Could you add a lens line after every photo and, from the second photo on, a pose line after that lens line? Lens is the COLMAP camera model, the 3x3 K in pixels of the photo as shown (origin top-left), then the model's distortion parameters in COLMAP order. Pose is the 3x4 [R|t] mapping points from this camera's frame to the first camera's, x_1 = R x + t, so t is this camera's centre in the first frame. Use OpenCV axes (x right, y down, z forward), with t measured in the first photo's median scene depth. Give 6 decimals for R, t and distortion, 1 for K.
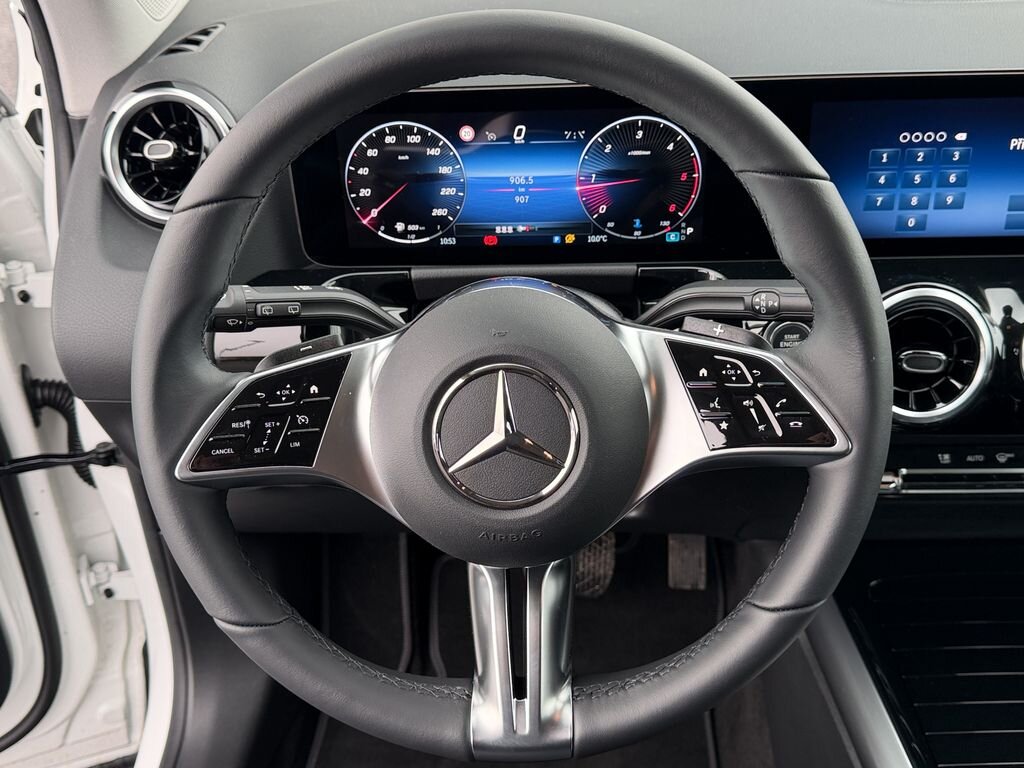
lens RADIAL K [[1099.0, 0, 528.7], [0, 1099.0, 384.2], [0, 0, 1]] dist [0.116617, 0.000000]
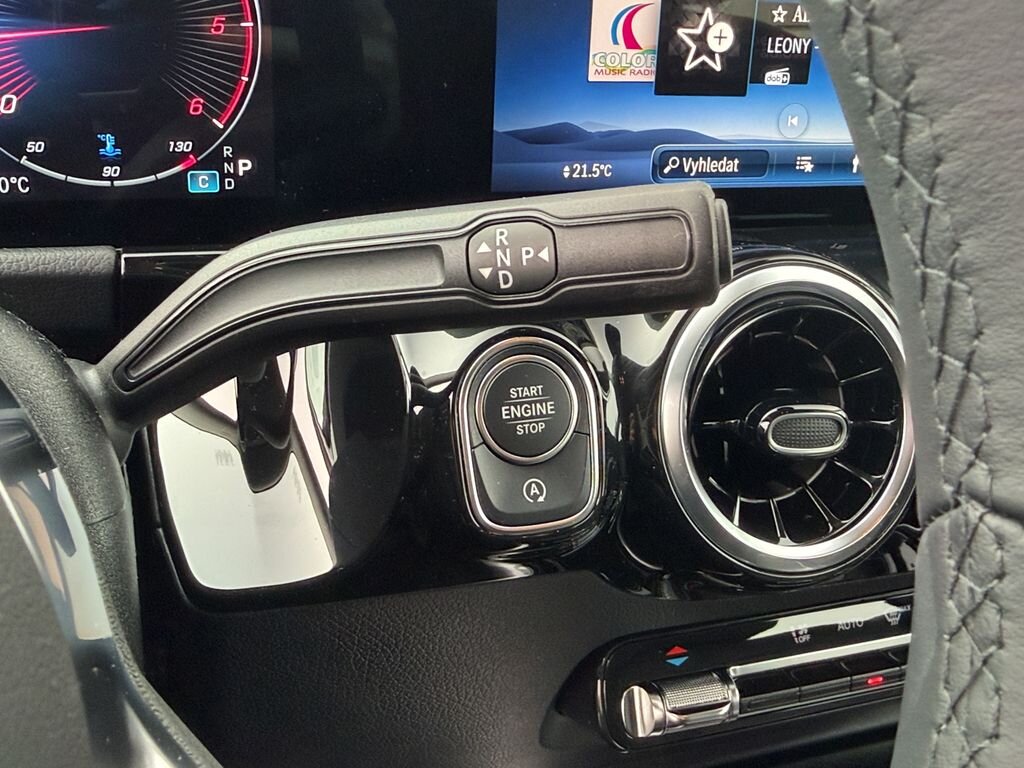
lens RADIAL K [[1091.0, 0, 492.6], [0, 1091.0, 363.7], [0, 0, 1]] dist [0.057477, 0.000000]
pose [[0.927993, -0.055309, 0.368468, 0.078114], [0.110534, 0.985269, -0.130488, -0.002003], [-0.355823, 0.161820, 0.920437, 0.611692]]
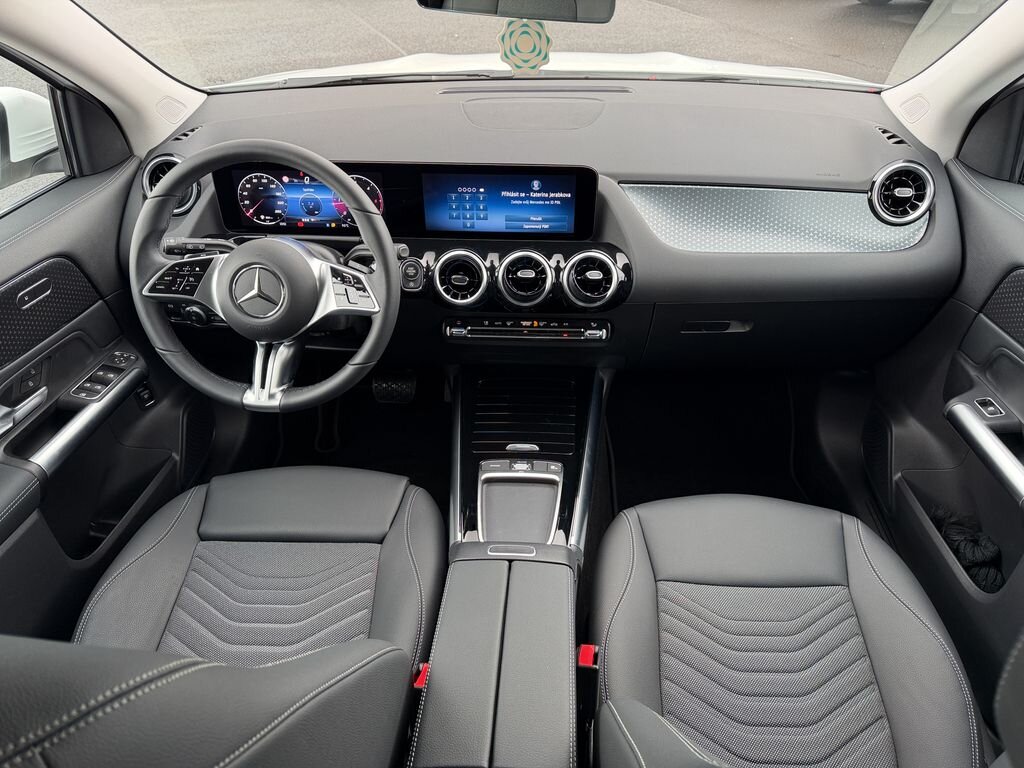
lens RADIAL K [[800.8, 0, 533.9], [0, 800.8, 426.4], [0, 0, 1]] dist [0.053490, -0.006181]
pose [[0.998922, 0.041375, -0.021048, 0.549570], [-0.039498, 0.995774, 0.082905, 0.148864], [0.024389, -0.081985, 0.996335, -0.818861]]
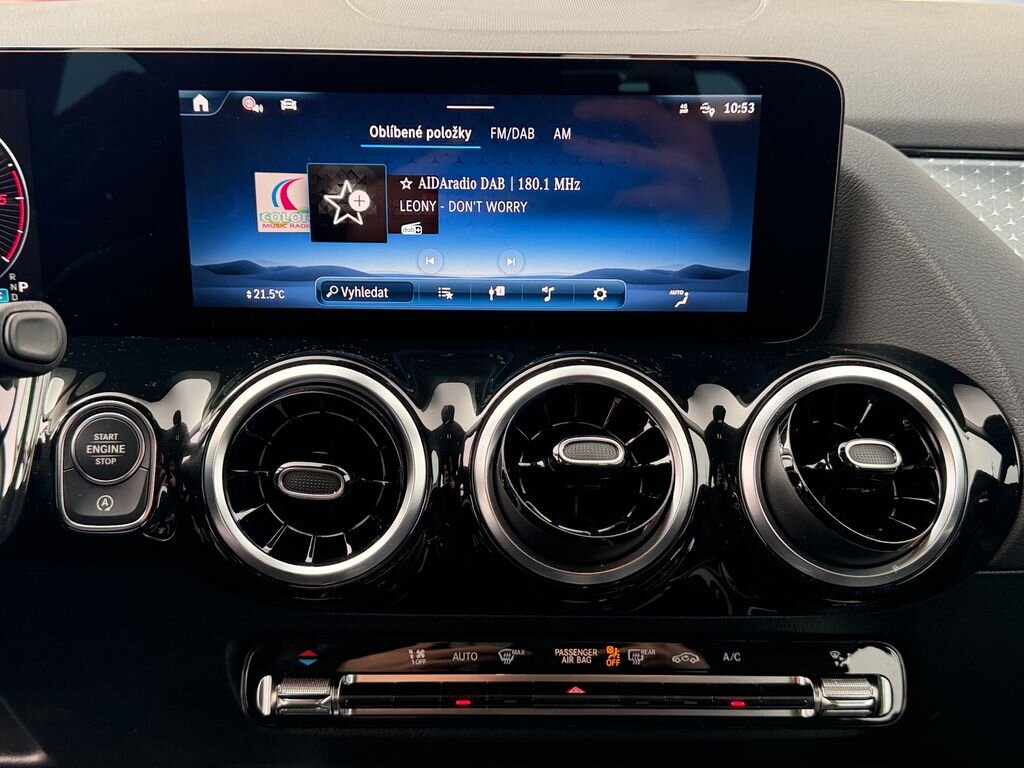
lens RADIAL K [[1099.0, 0, 514.4], [0, 1099.0, 385.4], [0, 0, 1]] dist [0.116617, 0.000000]
pose [[0.999676, 0.024548, 0.006759, 0.437305], [-0.022292, 0.972095, -0.233527, 0.065249], [-0.012303, 0.233300, 0.972327, 0.379487]]
